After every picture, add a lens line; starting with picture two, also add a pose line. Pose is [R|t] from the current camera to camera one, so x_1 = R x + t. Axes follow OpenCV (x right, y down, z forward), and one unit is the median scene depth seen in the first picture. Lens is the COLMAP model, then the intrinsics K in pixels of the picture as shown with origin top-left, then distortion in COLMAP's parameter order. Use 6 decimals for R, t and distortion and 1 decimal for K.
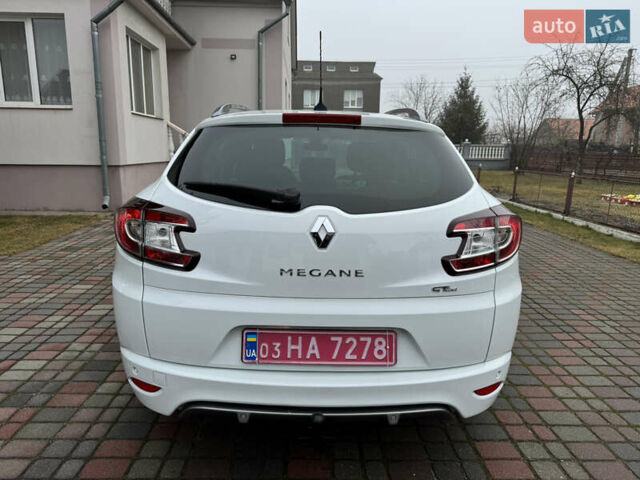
lens RADIAL K [[450.2, 0, 318.4], [0, 450.2, 238.1], [0, 0, 1]] dist [0.022849, -0.025780]
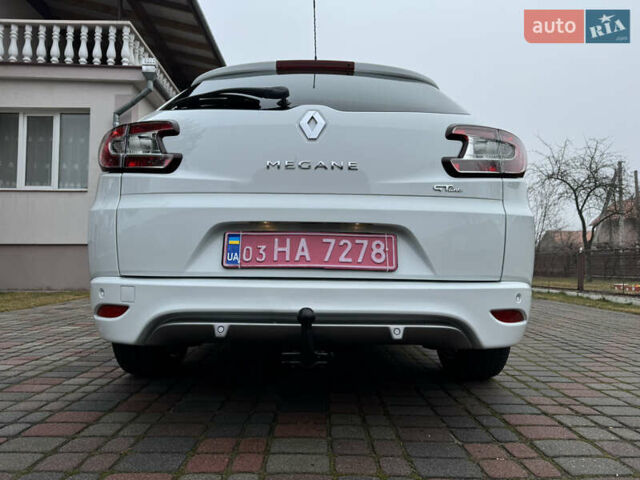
lens RADIAL K [[450.2, 0, 319.6], [0, 450.2, 241.0], [0, 0, 1]] dist [0.022849, -0.025780]
pose [[0.999823, -0.010284, -0.015755, 0.033252], [0.005993, 0.967854, -0.251440, 0.417938], [0.017834, 0.251301, 0.967745, 0.129858]]
